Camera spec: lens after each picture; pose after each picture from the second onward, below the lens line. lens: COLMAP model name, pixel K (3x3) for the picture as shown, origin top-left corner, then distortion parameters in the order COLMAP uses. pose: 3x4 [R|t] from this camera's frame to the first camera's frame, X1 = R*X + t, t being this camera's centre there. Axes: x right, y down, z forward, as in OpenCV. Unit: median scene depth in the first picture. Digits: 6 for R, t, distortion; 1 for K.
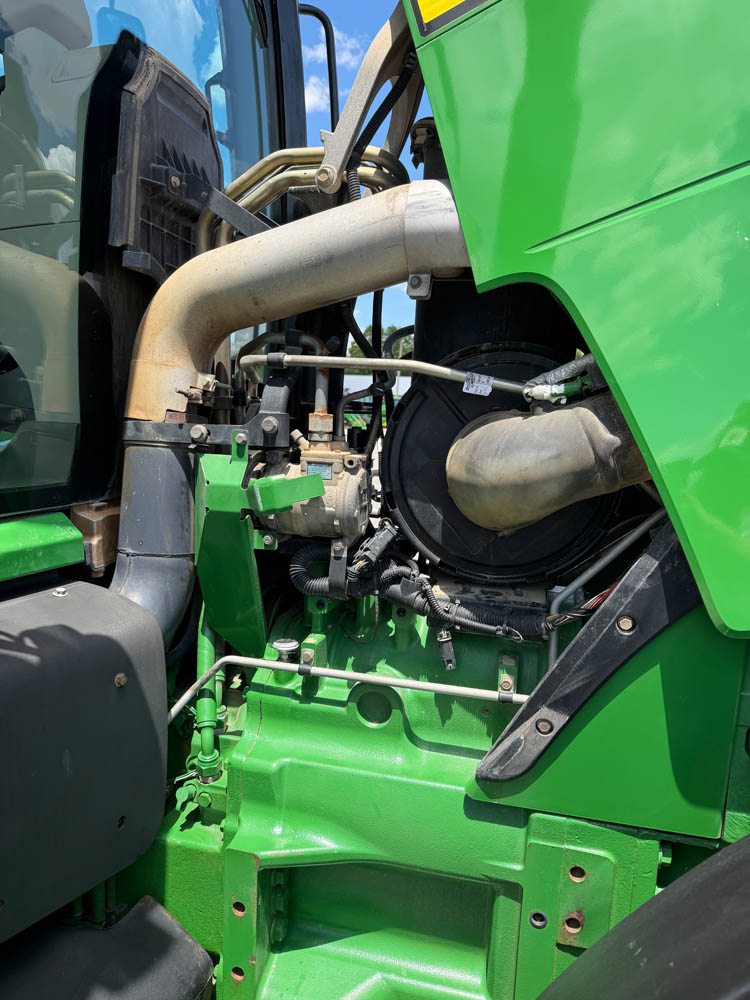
lens RADIAL K [[706.8, 0, 375.0], [0, 706.8, 500.0], [0, 0, 1]] dist [0.044728, -0.082433]
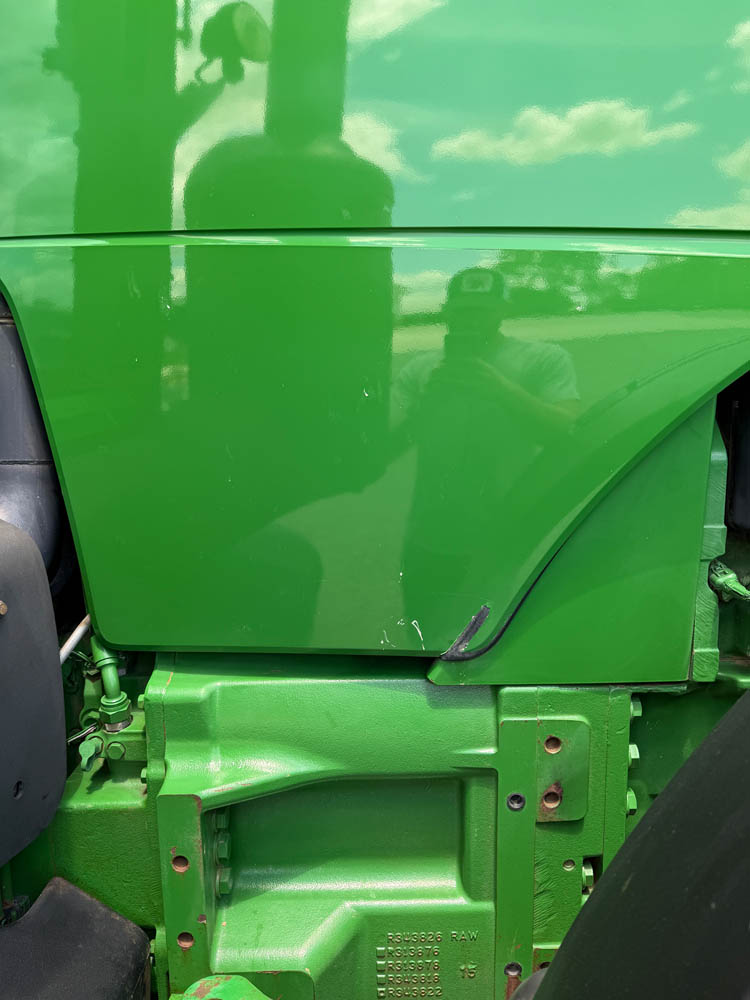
lens RADIAL K [[706.8, 0, 375.0], [0, 706.8, 500.0], [0, 0, 1]] dist [0.044728, -0.082433]
pose [[0.966228, -0.099136, 0.237855, -0.122381], [0.089535, 0.994684, 0.050862, 0.121554], [-0.241633, -0.027848, 0.969968, 0.136856]]
